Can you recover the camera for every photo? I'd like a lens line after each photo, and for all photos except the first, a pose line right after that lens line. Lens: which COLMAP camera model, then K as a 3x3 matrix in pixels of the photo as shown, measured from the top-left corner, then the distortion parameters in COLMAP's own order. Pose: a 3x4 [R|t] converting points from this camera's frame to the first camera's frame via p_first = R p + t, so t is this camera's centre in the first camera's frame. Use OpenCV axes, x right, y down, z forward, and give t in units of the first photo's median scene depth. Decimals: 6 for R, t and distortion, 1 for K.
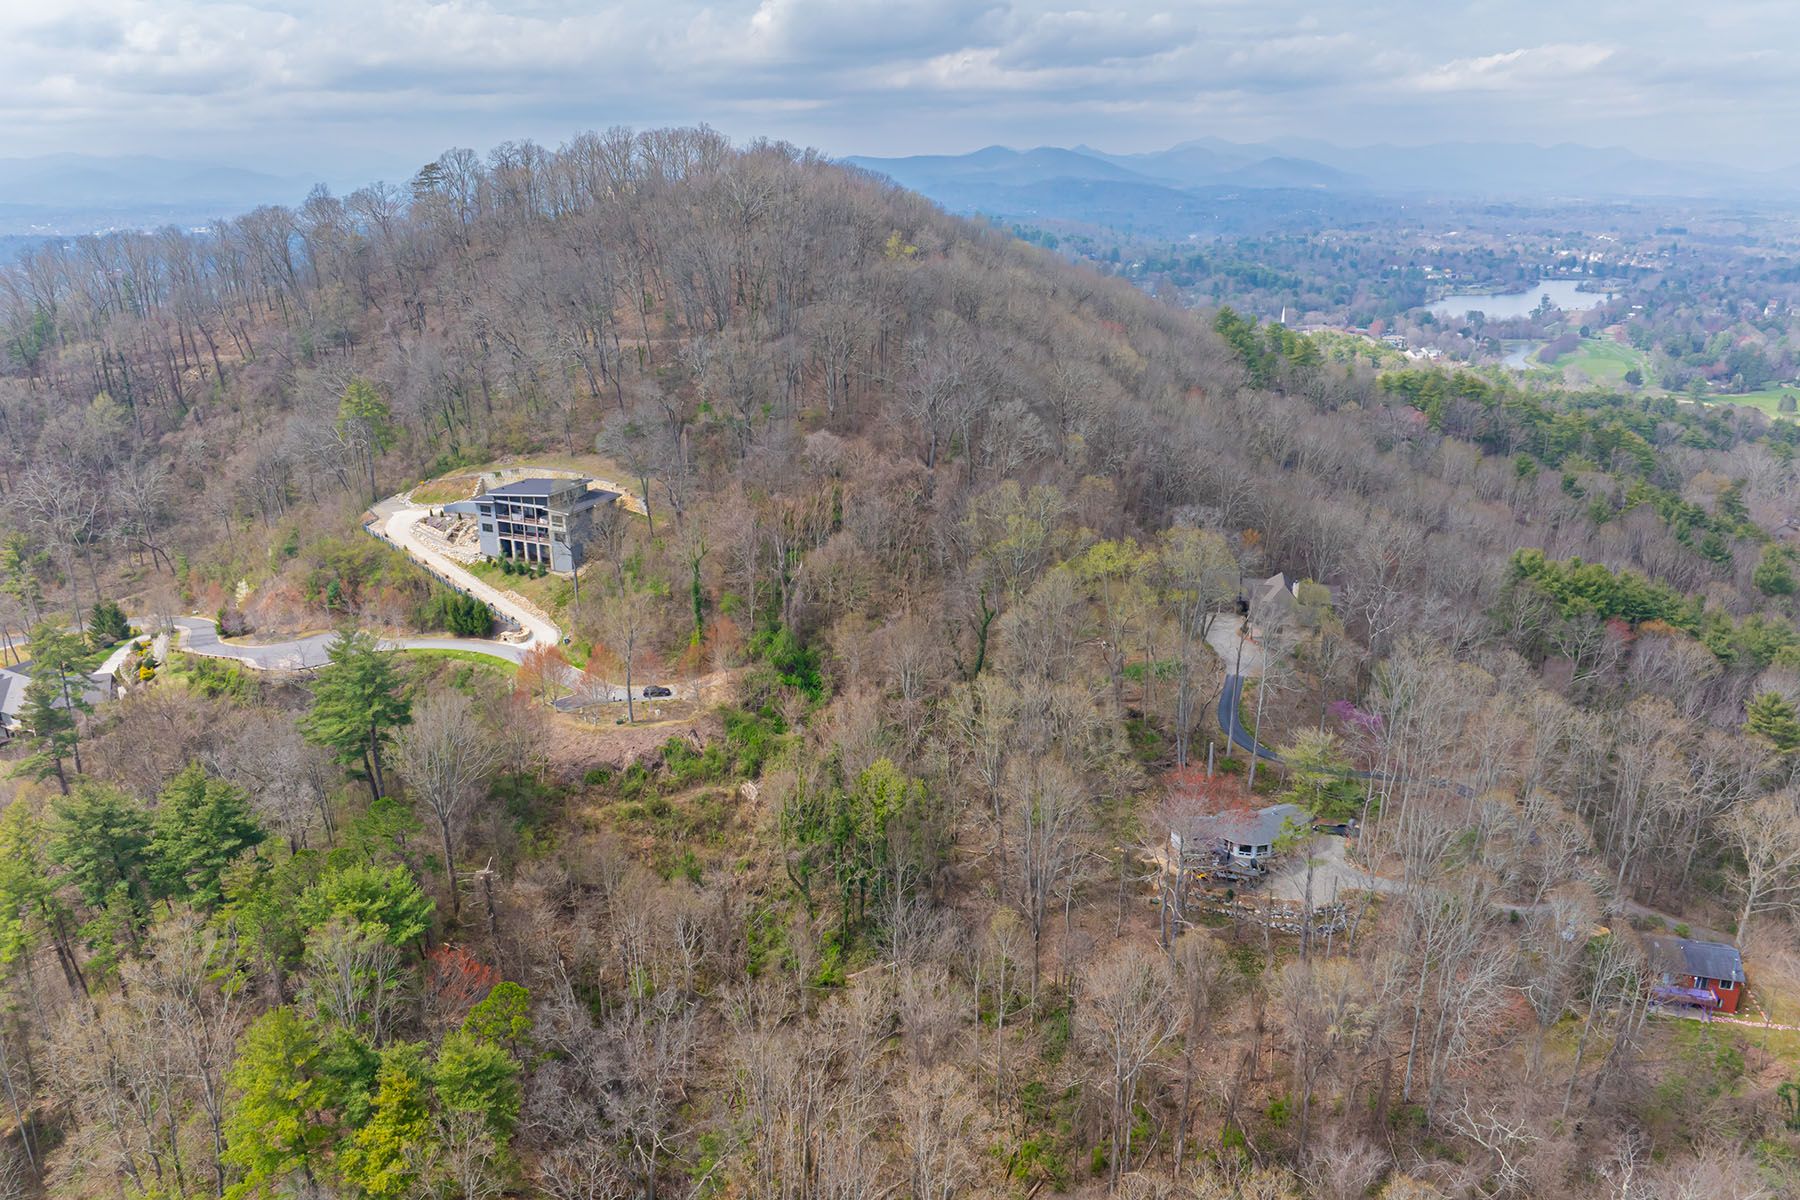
lens RADIAL K [[1229.0, 0, 900.6], [0, 1229.0, 598.9], [0, 0, 1]] dist [-0.032855, -0.009943]
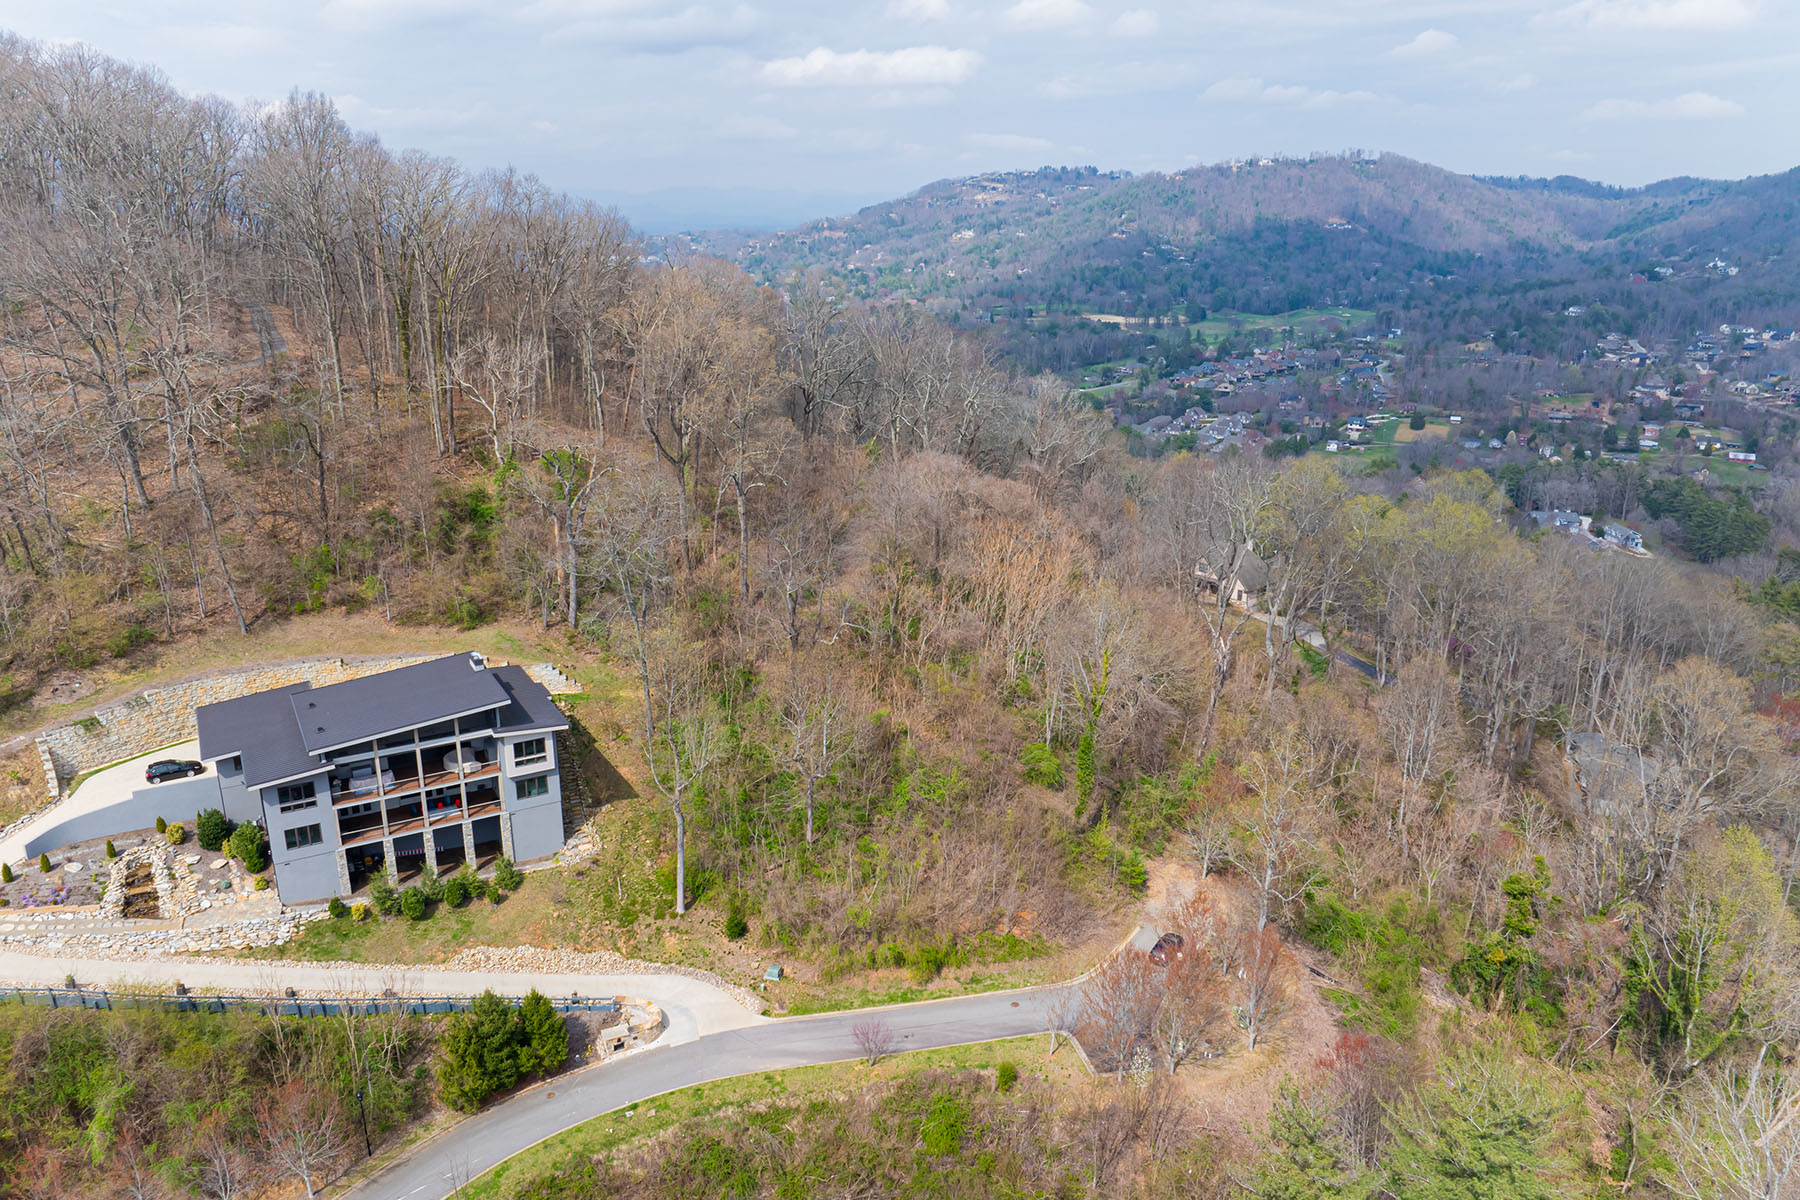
lens RADIAL K [[1229.0, 0, 900.0], [0, 1229.0, 601.6], [0, 0, 1]] dist [-0.032855, -0.009943]
pose [[0.613901, -0.250432, 0.748605, -0.498803], [0.268026, 0.958131, 0.100728, -0.120166], [-0.742488, 0.138809, 0.655320, 0.587060]]
